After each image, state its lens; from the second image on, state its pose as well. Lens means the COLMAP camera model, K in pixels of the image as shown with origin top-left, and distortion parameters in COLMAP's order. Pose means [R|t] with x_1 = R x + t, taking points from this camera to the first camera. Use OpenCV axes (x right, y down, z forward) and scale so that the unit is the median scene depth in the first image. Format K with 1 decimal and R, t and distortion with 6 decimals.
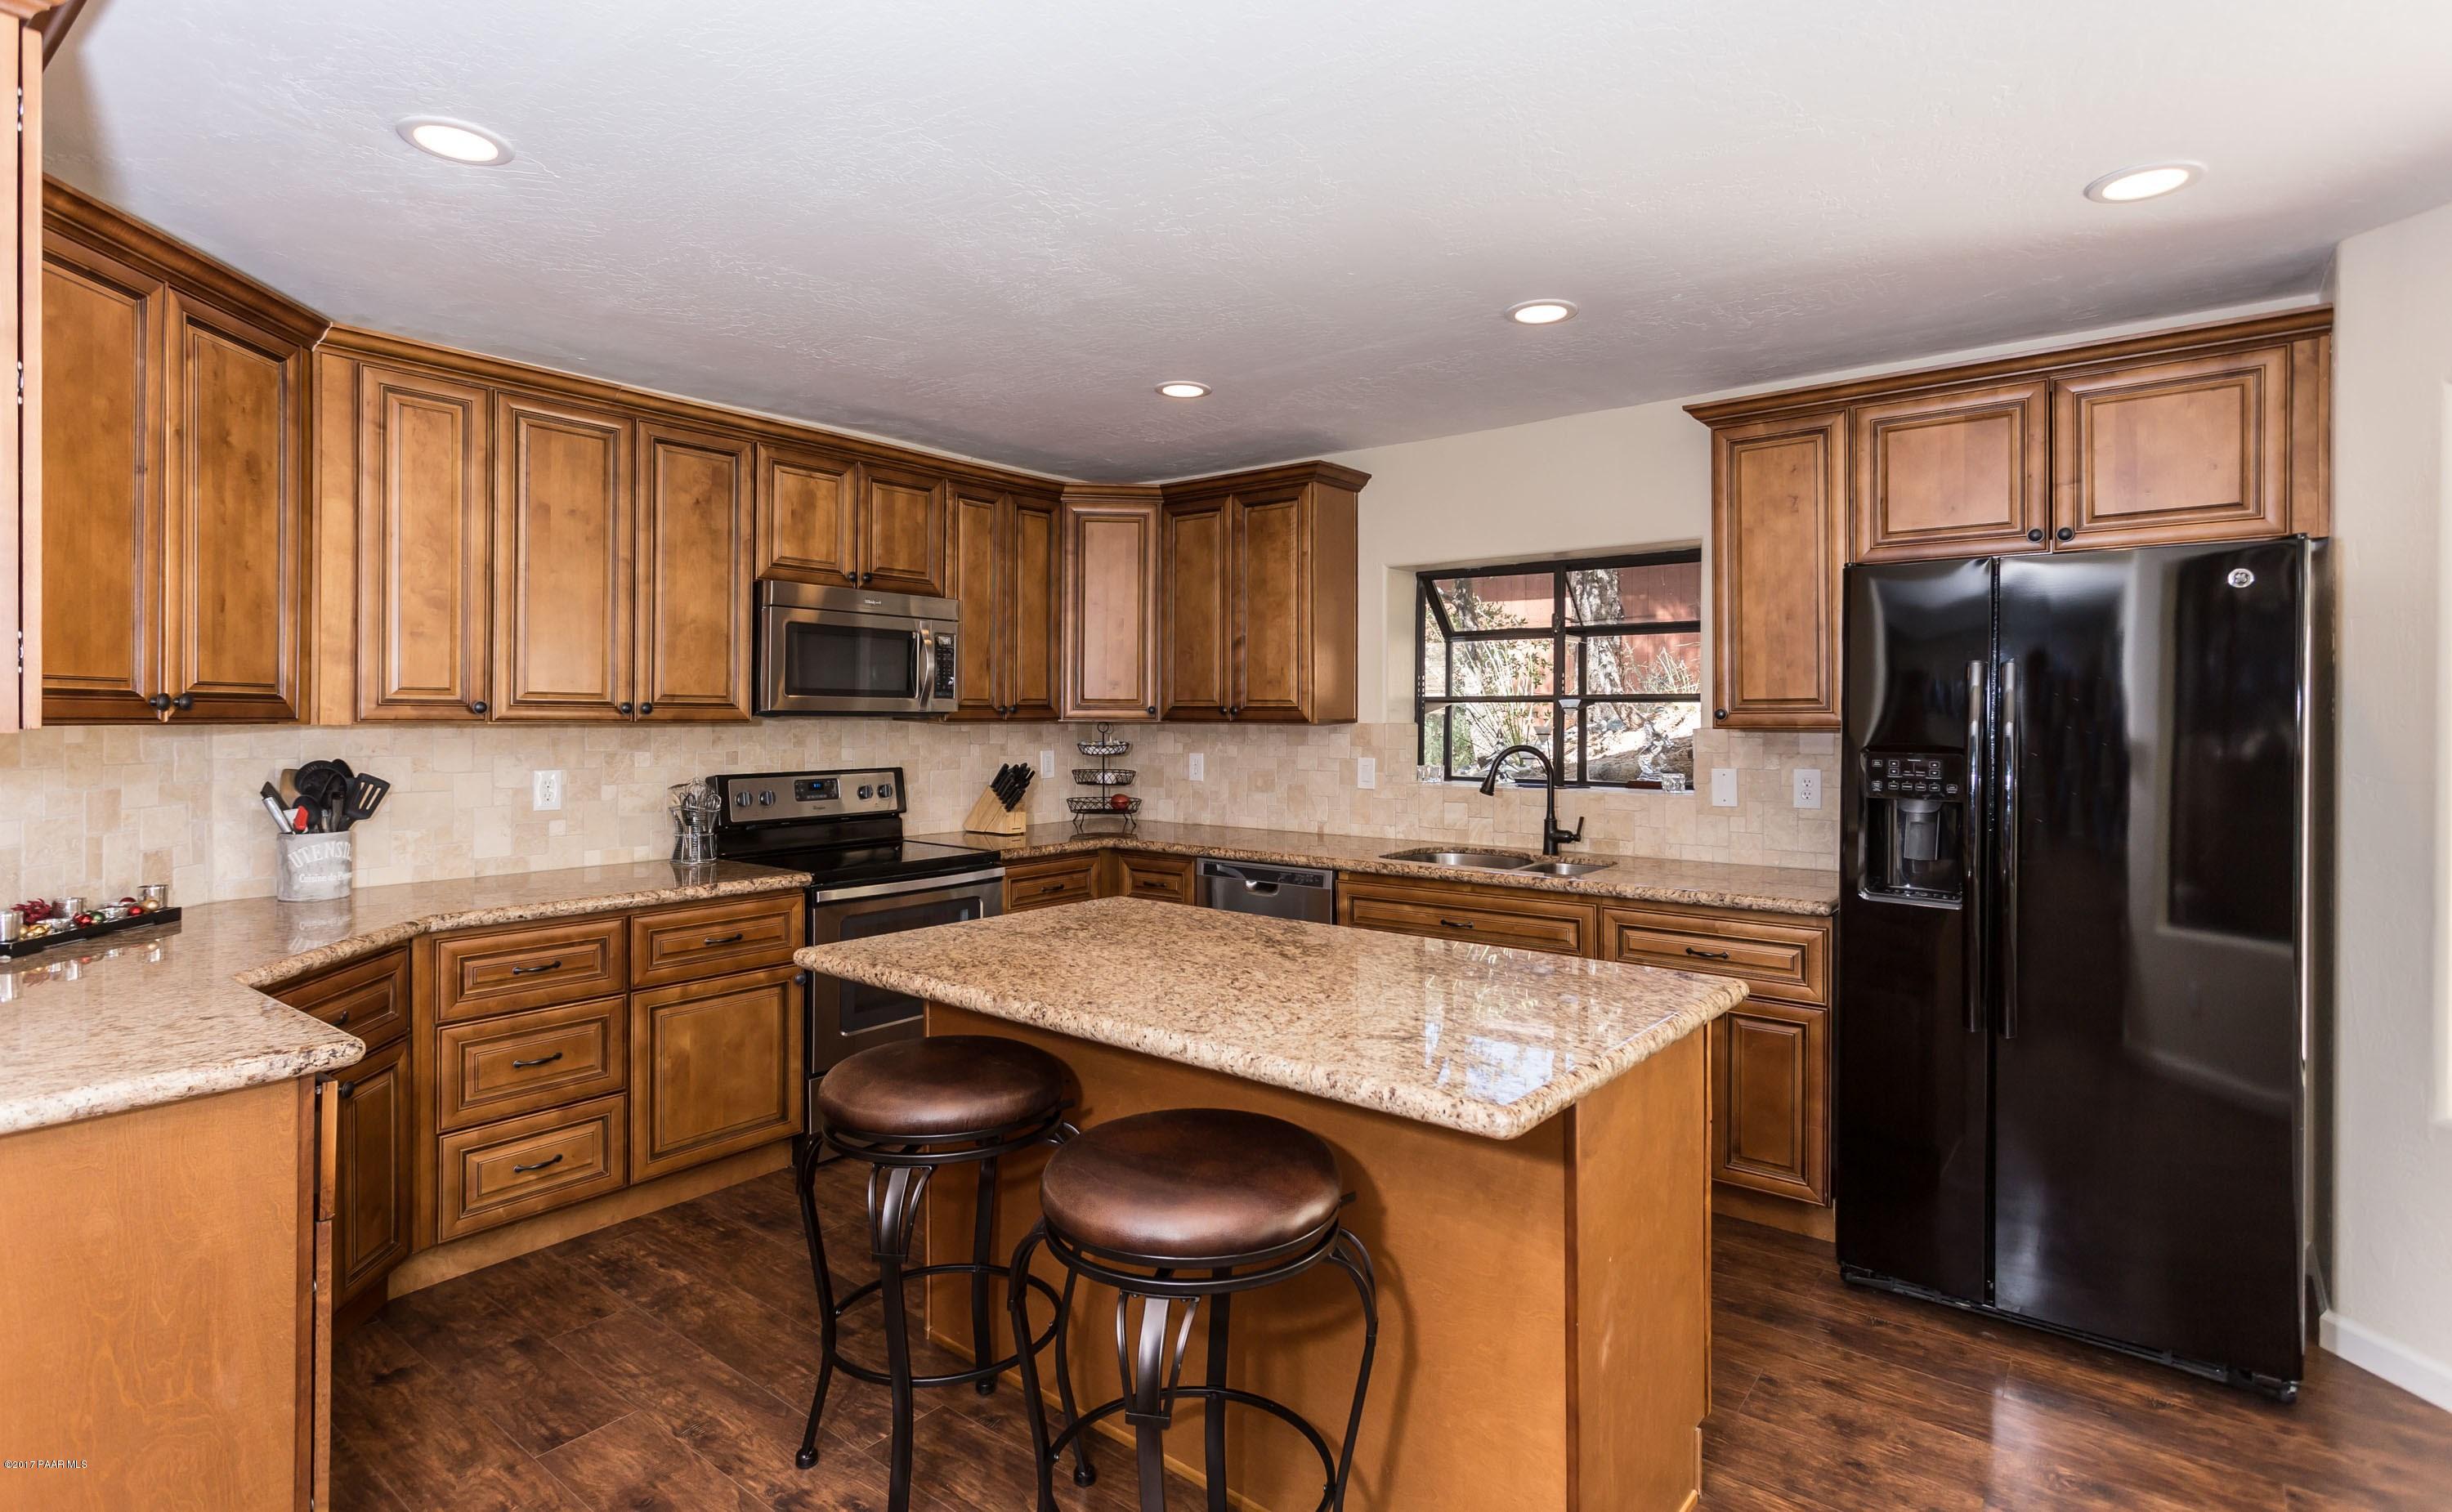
lens RADIAL K [[1184.9, 0, 1278.1], [0, 1184.9, 714.0], [0, 0, 1]] dist [-0.001323, 0.000409]
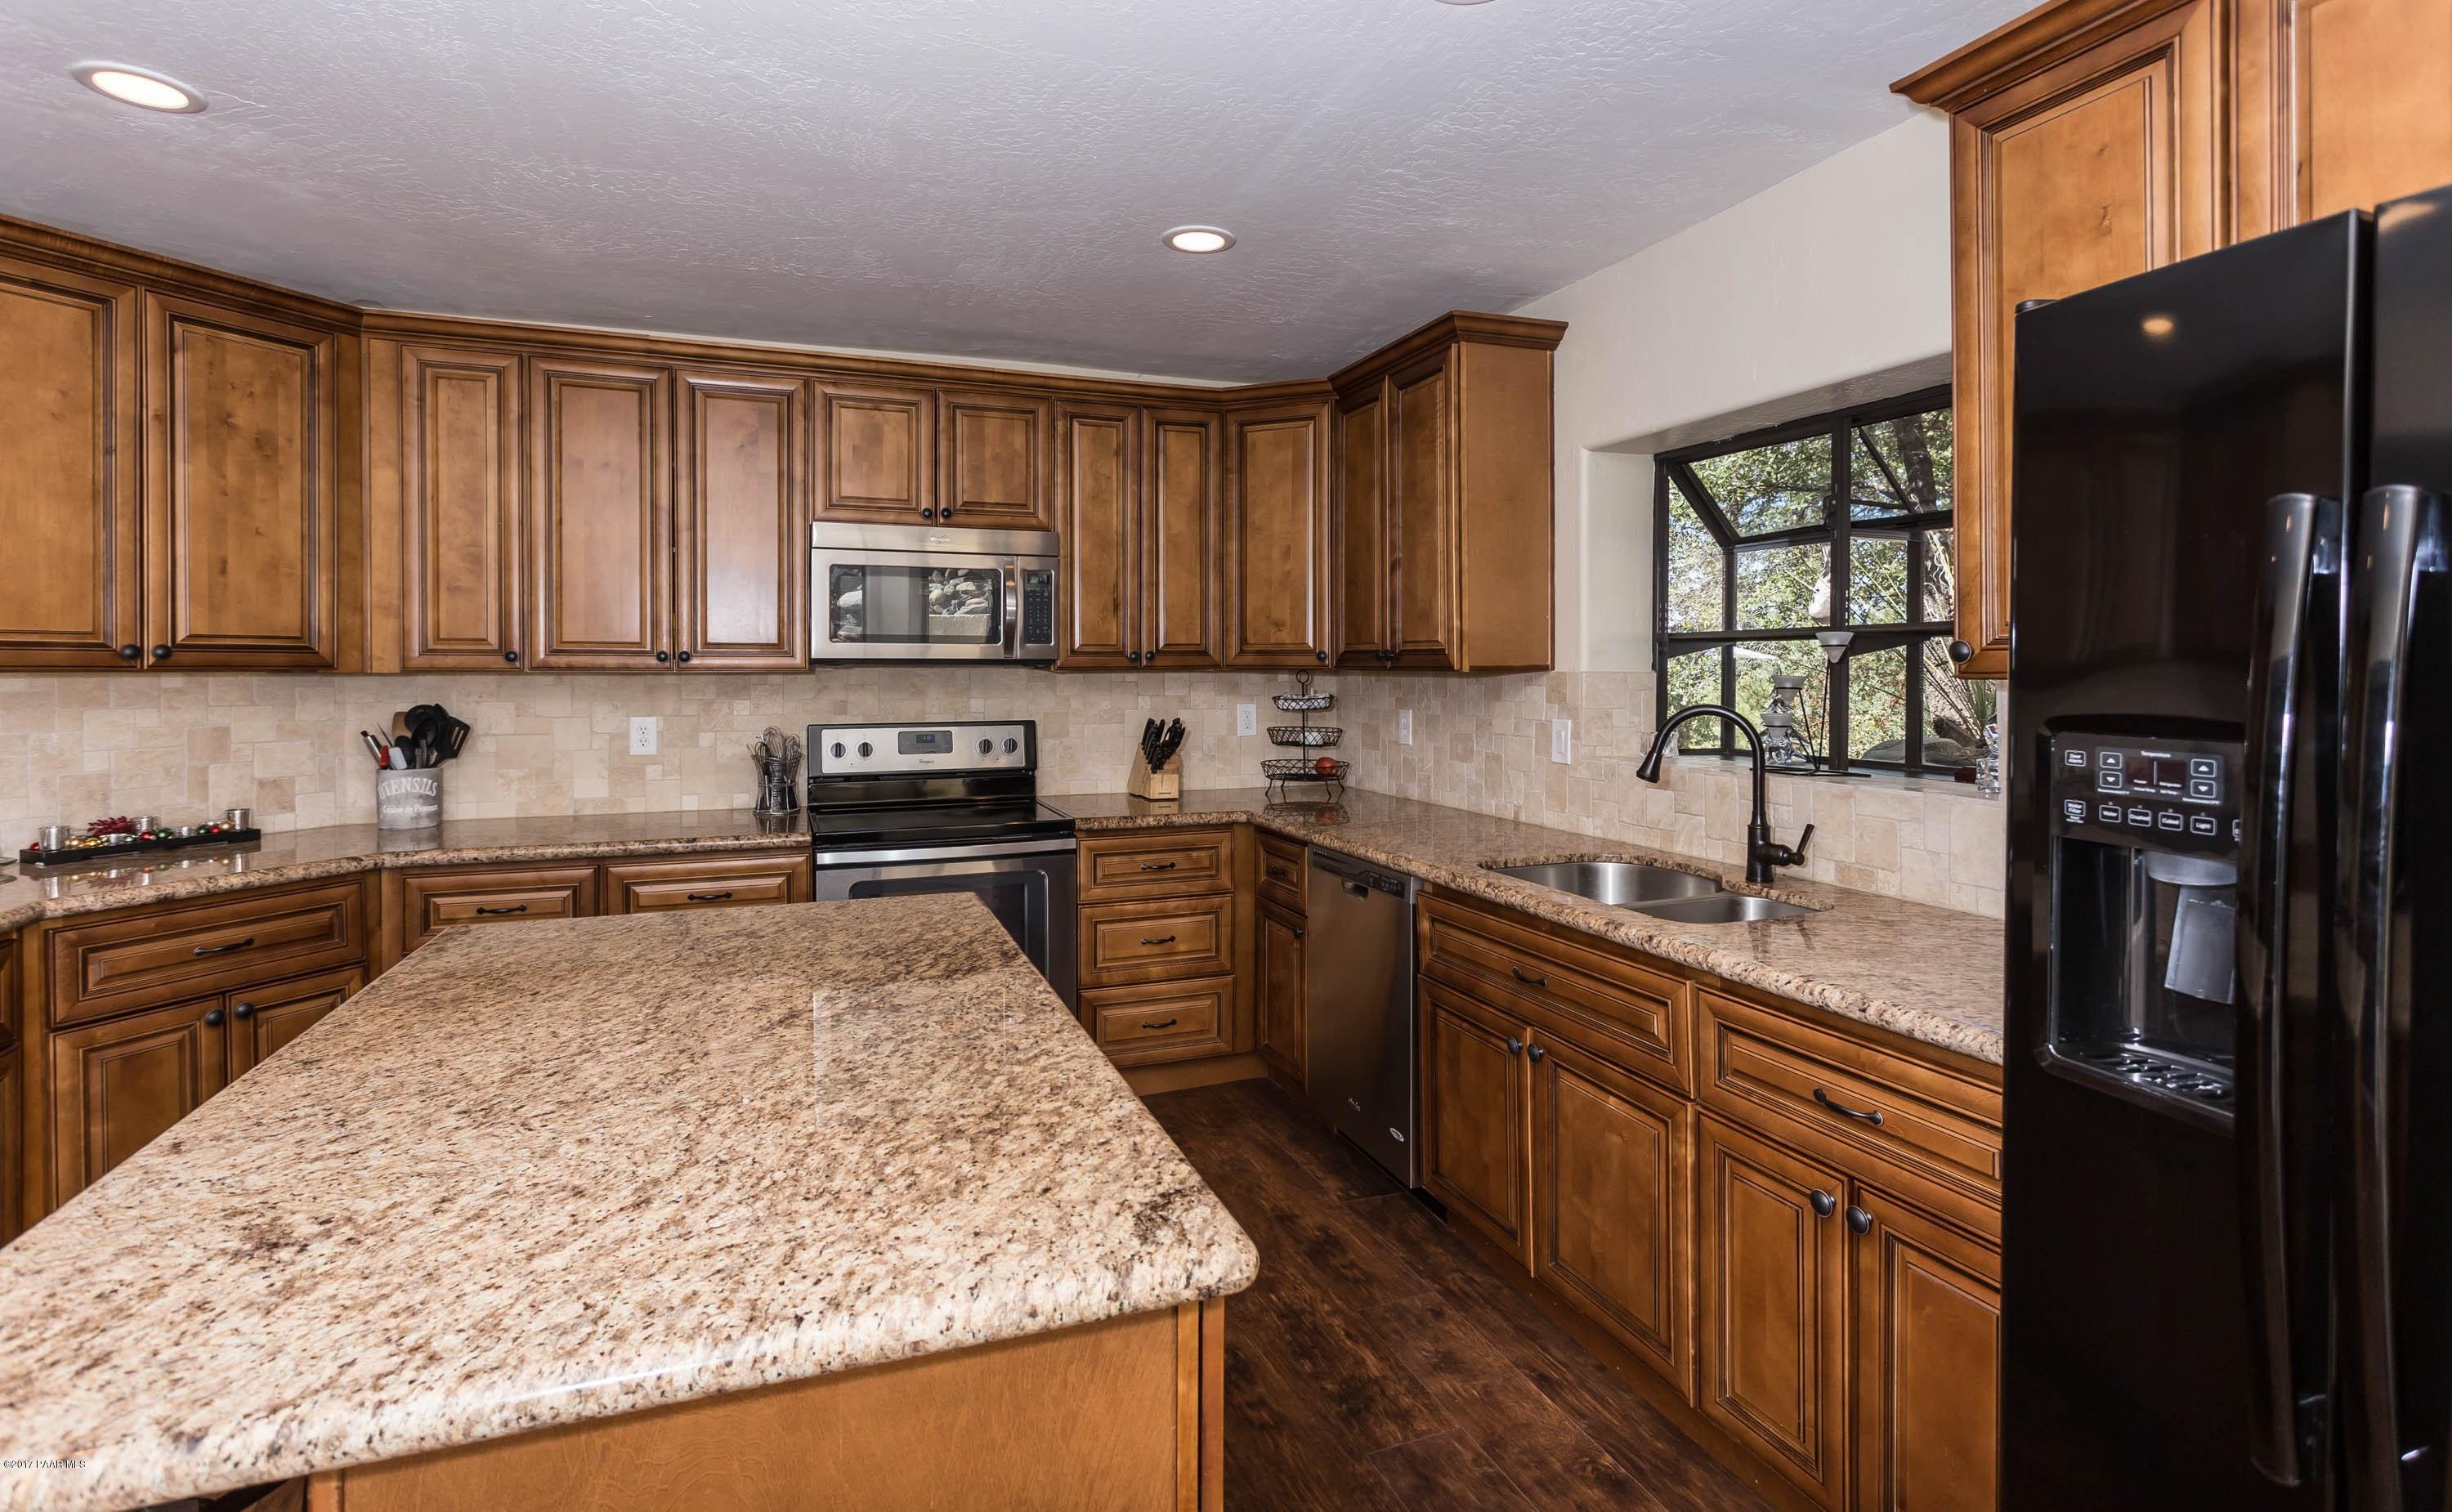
lens RADIAL K [[1184.9, 0, 1248.8], [0, 1184.9, 675.9], [0, 0, 1]] dist [-0.001323, 0.000409]
pose [[0.850681, -0.000087, -0.525682, 0.367235], [0.004273, 0.999968, 0.006748, 0.006203], [0.525665, -0.007987, 0.850654, 0.371548]]
